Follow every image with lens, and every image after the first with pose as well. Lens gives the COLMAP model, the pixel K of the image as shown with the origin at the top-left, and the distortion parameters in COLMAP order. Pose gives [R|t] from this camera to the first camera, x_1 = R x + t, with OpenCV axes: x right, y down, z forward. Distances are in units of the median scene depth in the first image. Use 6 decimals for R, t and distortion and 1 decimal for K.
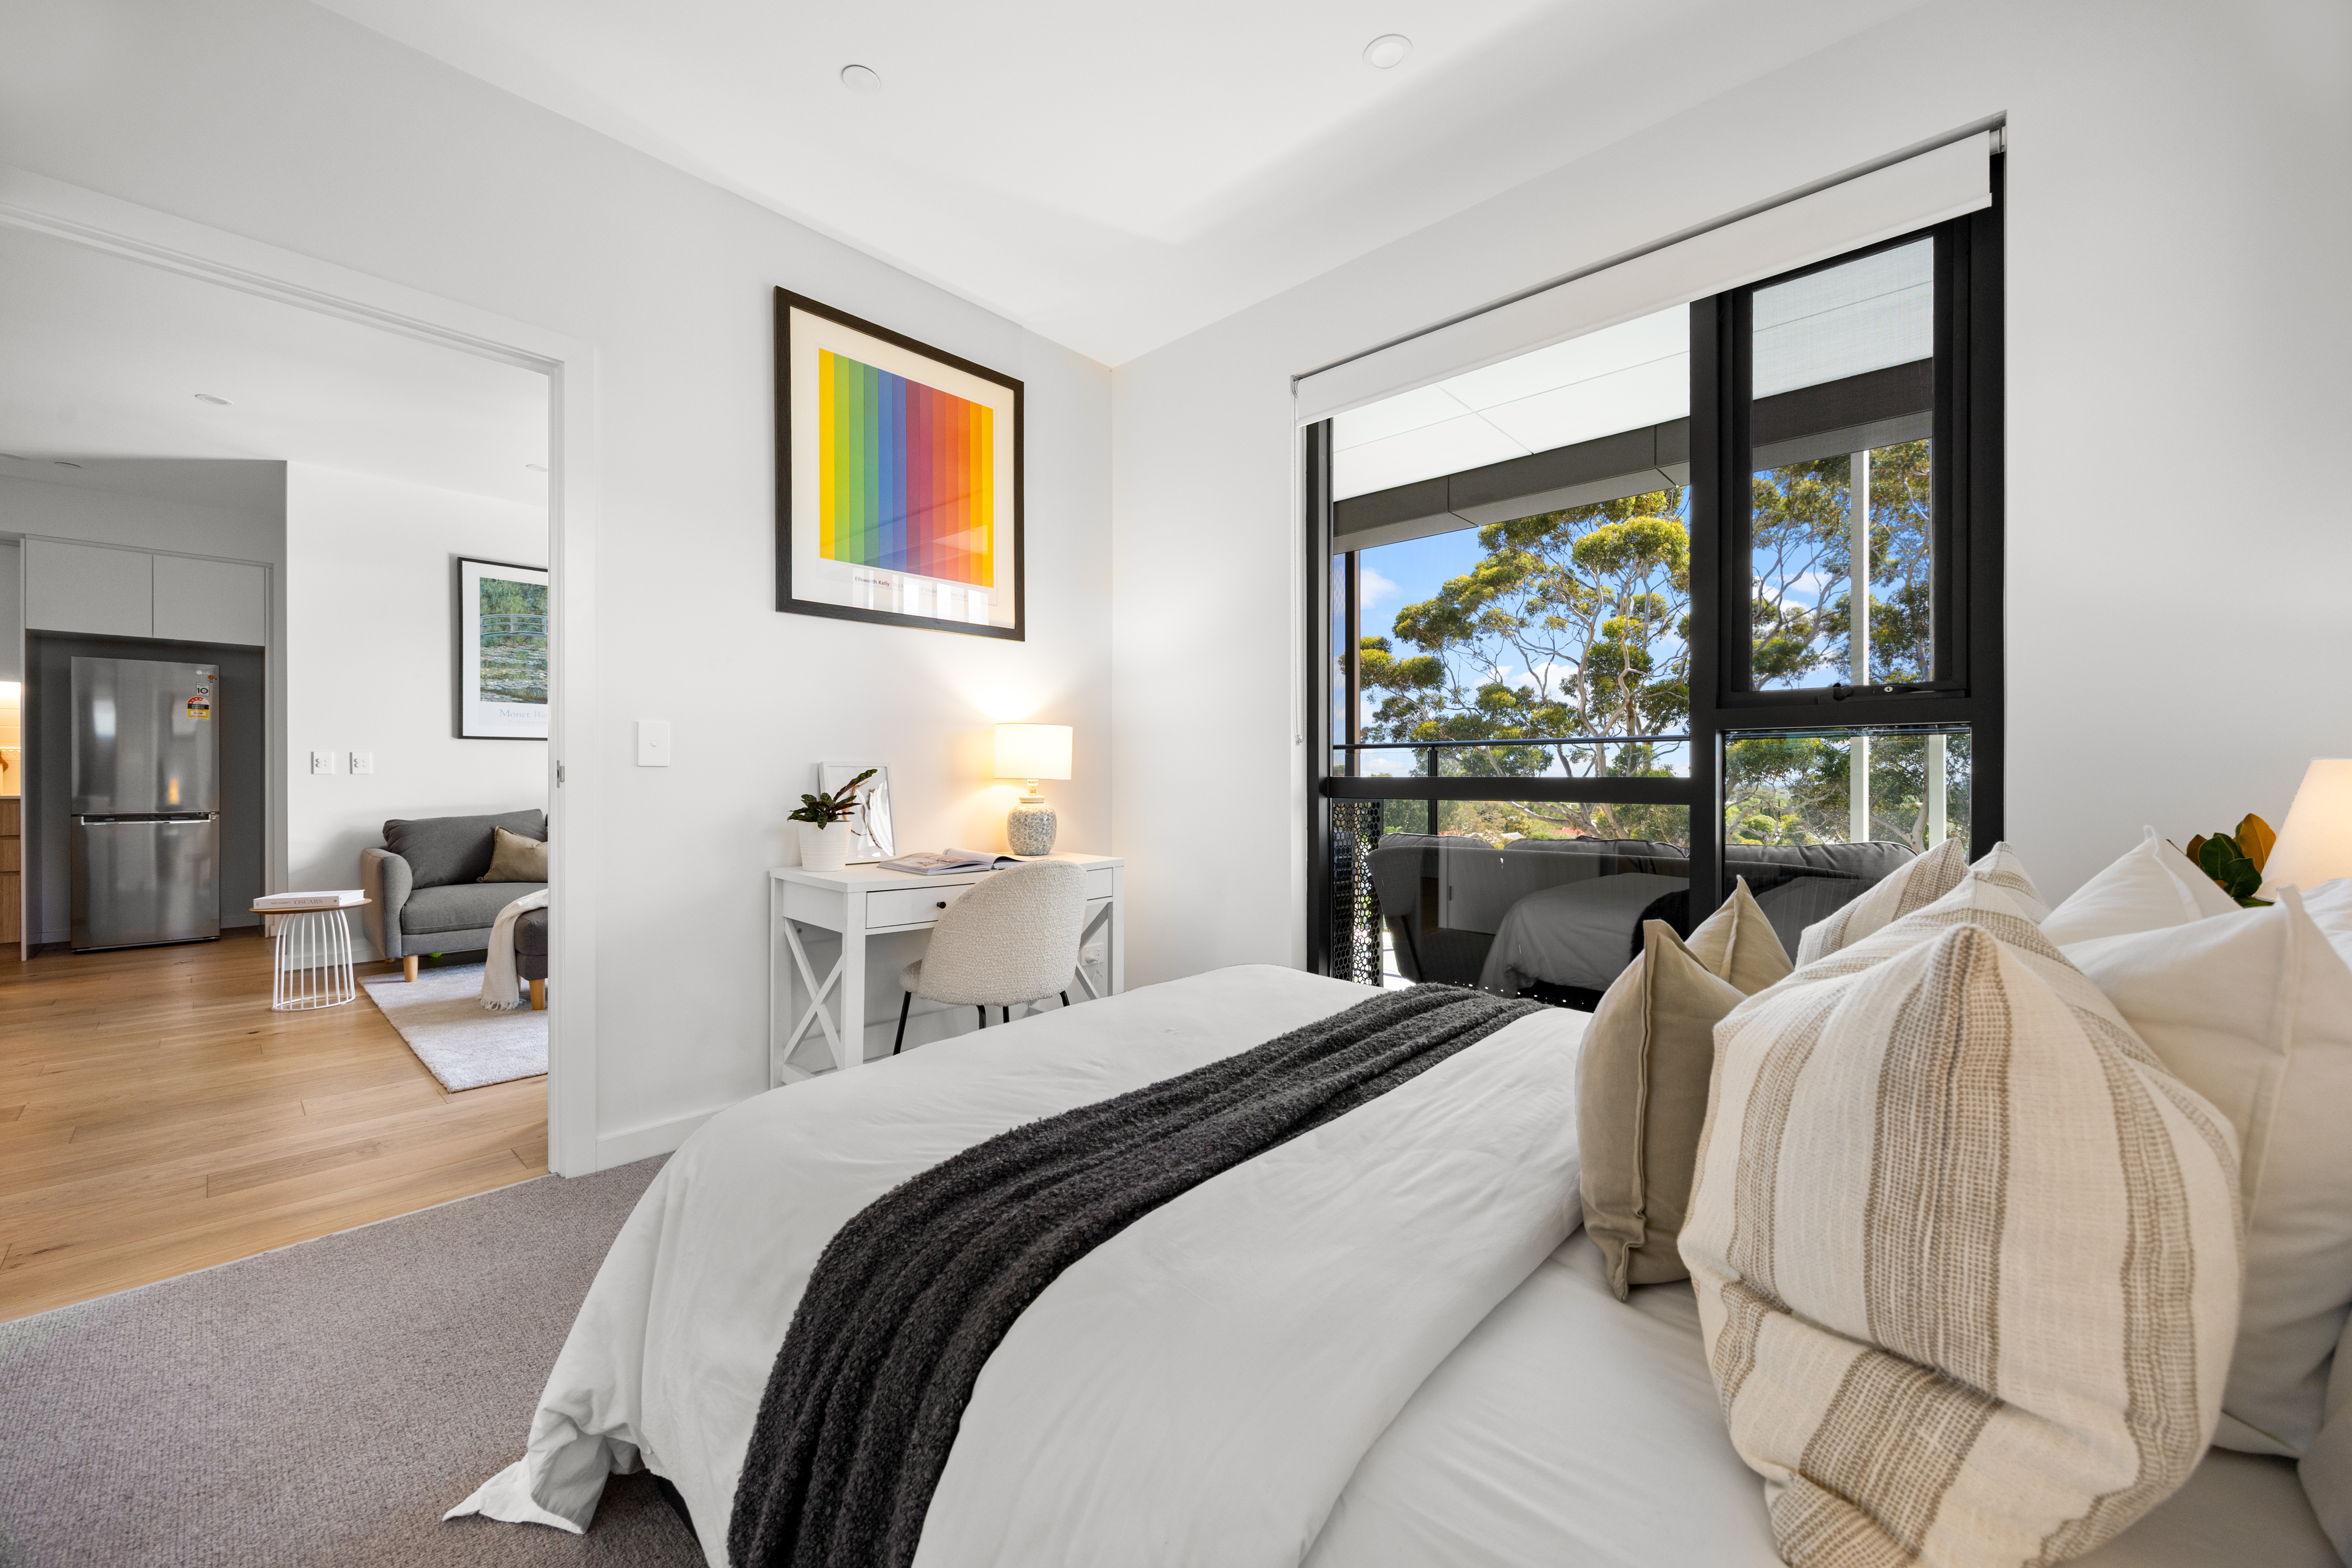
lens RADIAL K [[911.4, 0, 1184.9], [0, 911.4, 781.5], [0, 0, 1]] dist [-0.001106, -0.000261]
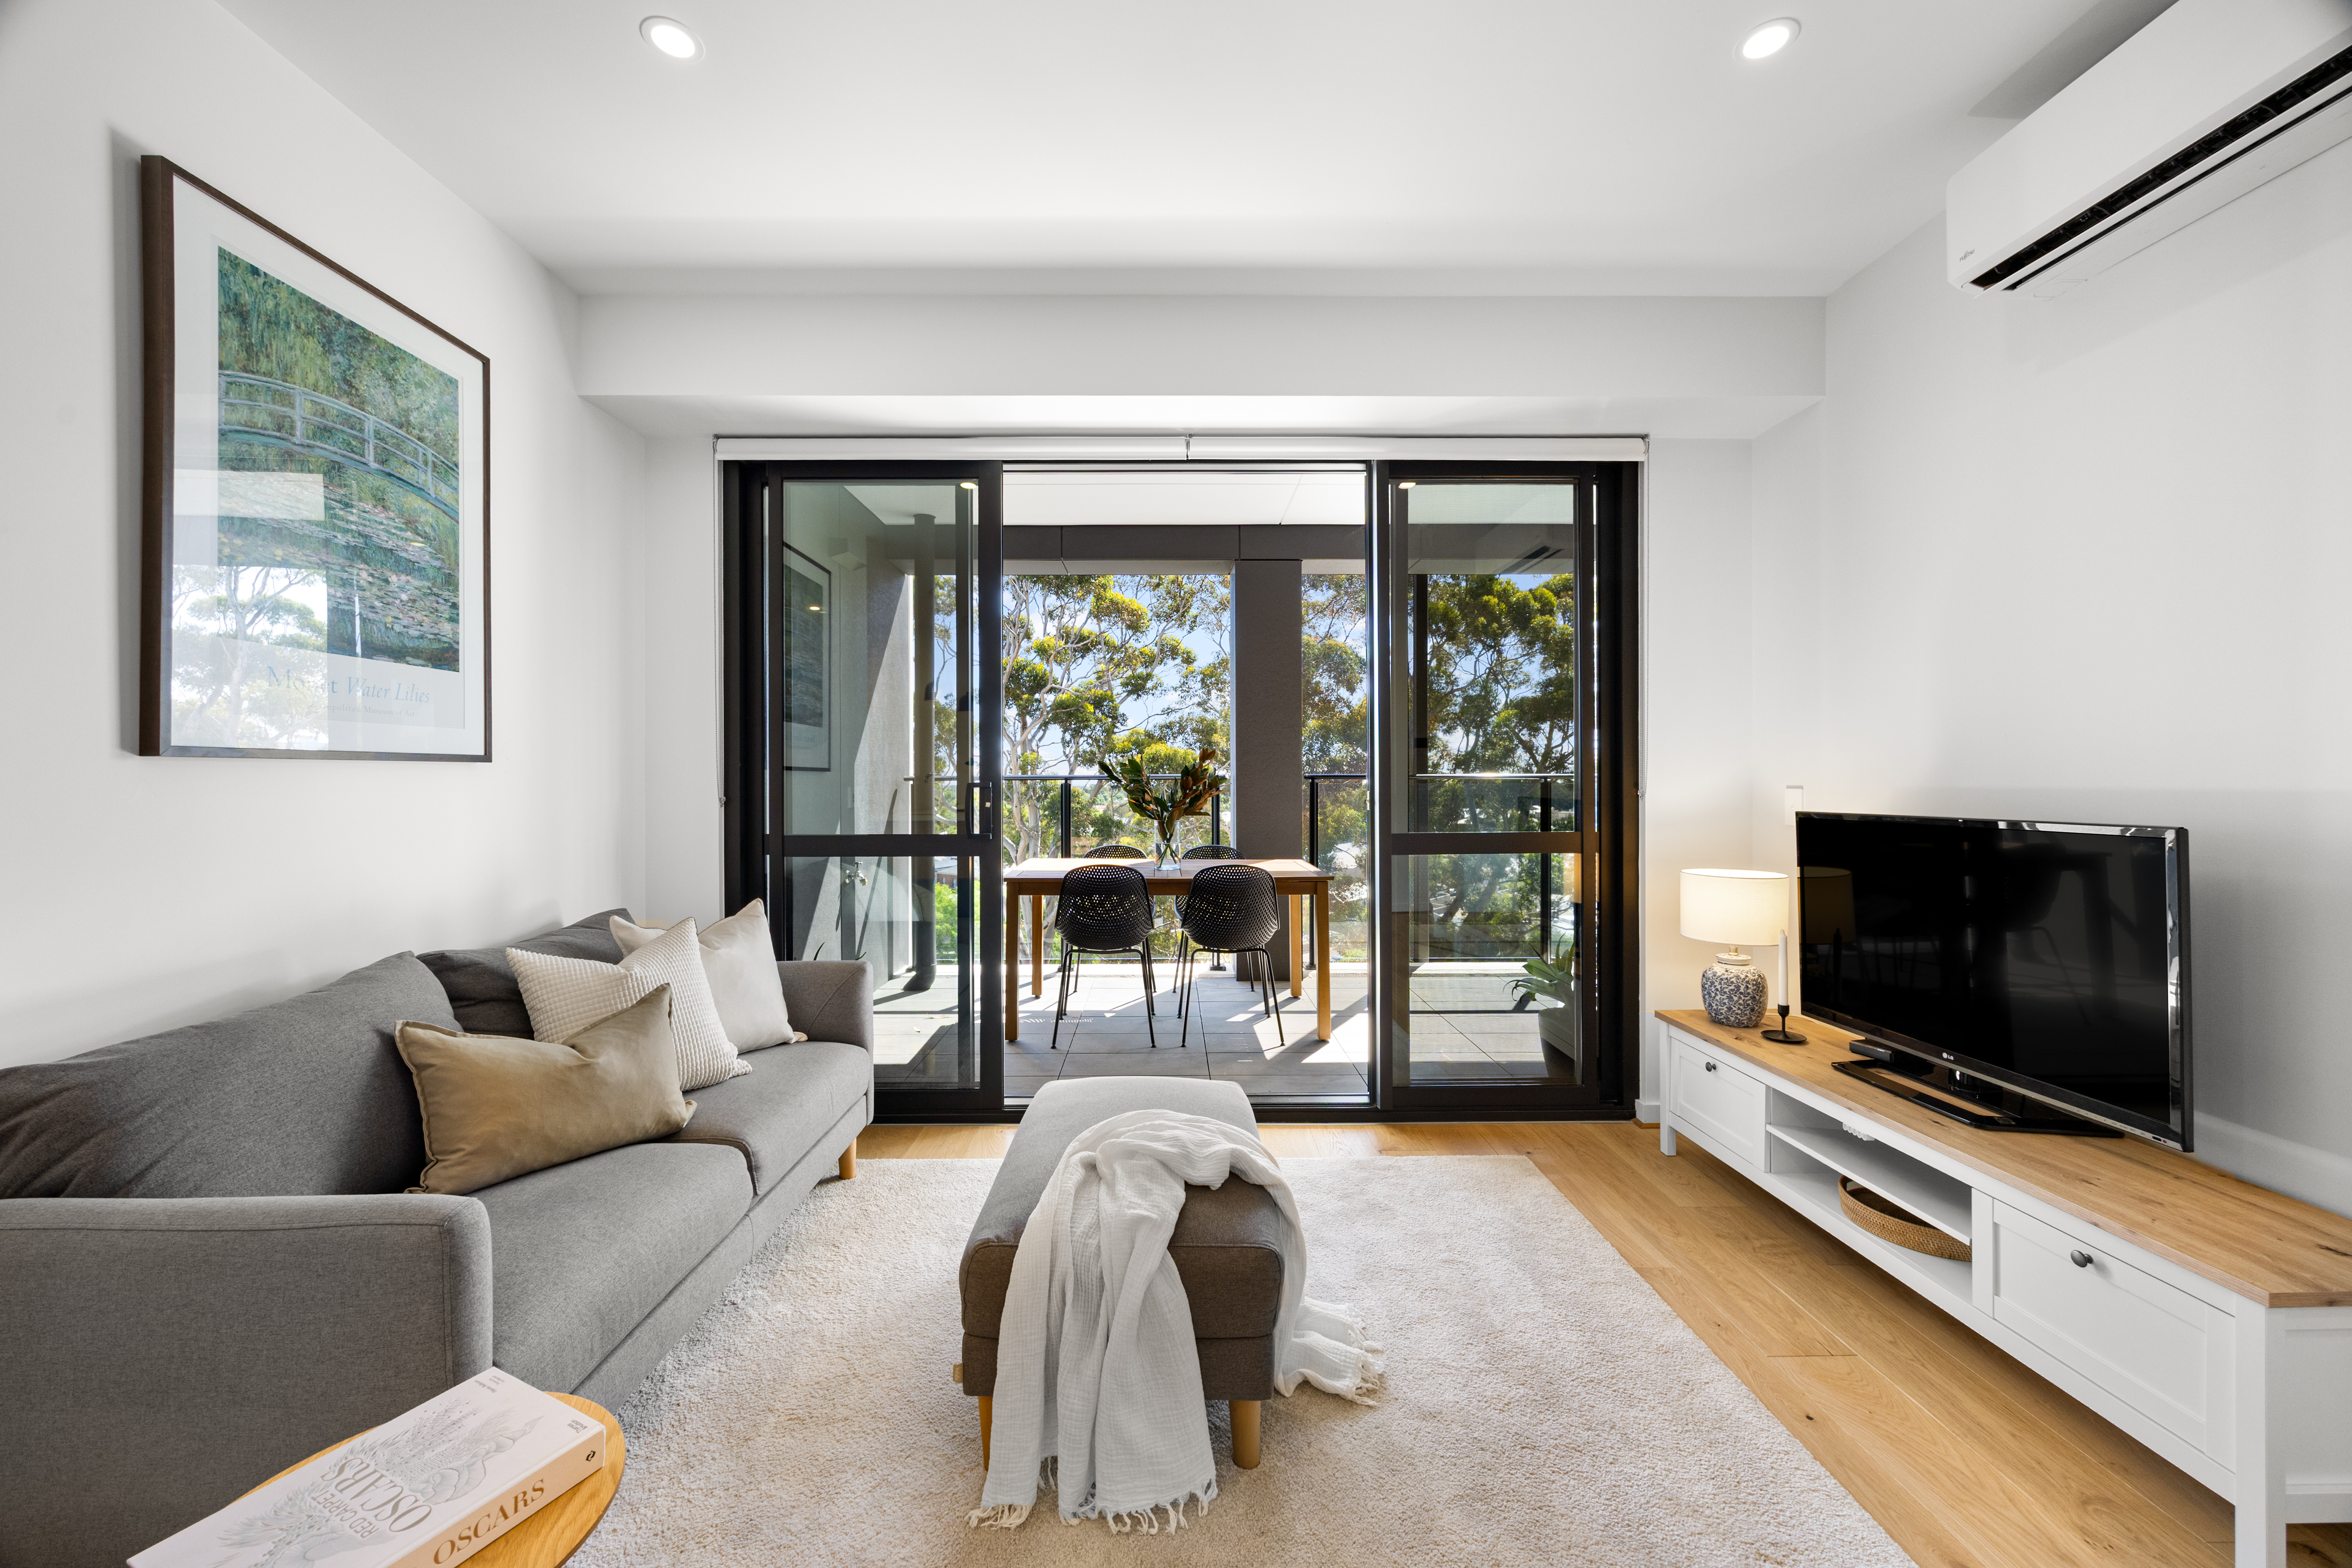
lens RADIAL K [[896.1, 0, 1168.8], [0, 896.1, 781.4], [0, 0, 1]] dist [-0.000043, -0.000186]
pose [[0.734690, -0.002884, 0.678396, -0.741573], [0.004913, 0.999987, -0.001070, -0.035808], [-0.678385, 0.004119, 0.734695, 0.545481]]
